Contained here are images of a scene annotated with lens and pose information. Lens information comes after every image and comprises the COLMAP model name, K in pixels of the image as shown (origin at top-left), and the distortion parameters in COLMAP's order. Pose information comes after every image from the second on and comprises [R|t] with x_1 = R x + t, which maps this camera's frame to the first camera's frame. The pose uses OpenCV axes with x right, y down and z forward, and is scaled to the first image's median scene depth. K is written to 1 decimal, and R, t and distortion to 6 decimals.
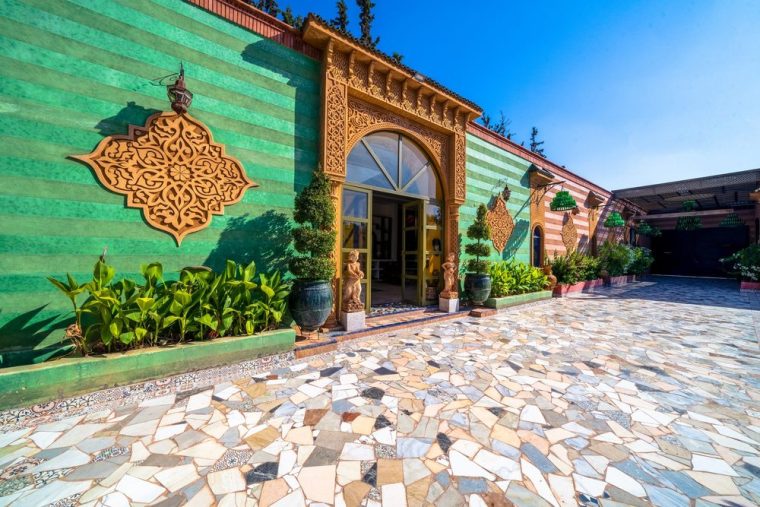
lens RADIAL K [[295.1, 0, 380.0], [0, 295.1, 253.5], [0, 0, 1]] dist [-0.008757, -0.000080]
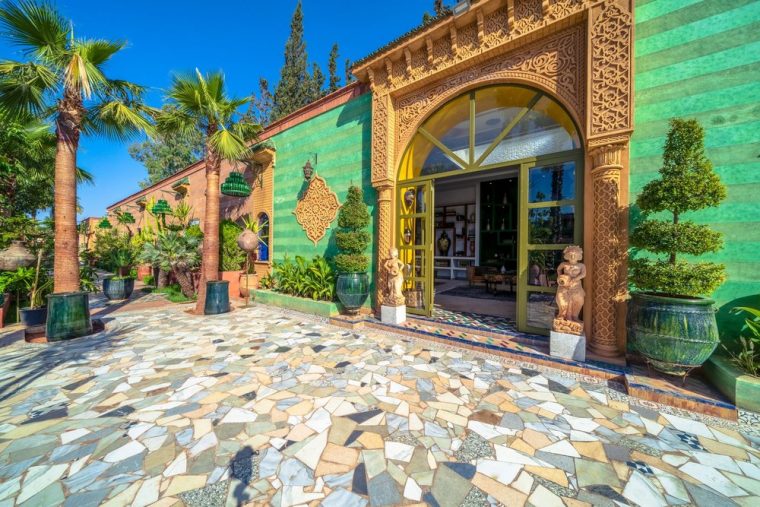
lens RADIAL K [[295.1, 0, 380.0], [0, 295.1, 253.5], [0, 0, 1]] dist [-0.008757, -0.000080]
pose [[0.199592, -0.006817, -0.979855, 1.187766], [0.001094, 0.999977, -0.006734, 0.025199], [0.979878, 0.000272, 0.199595, 0.968434]]
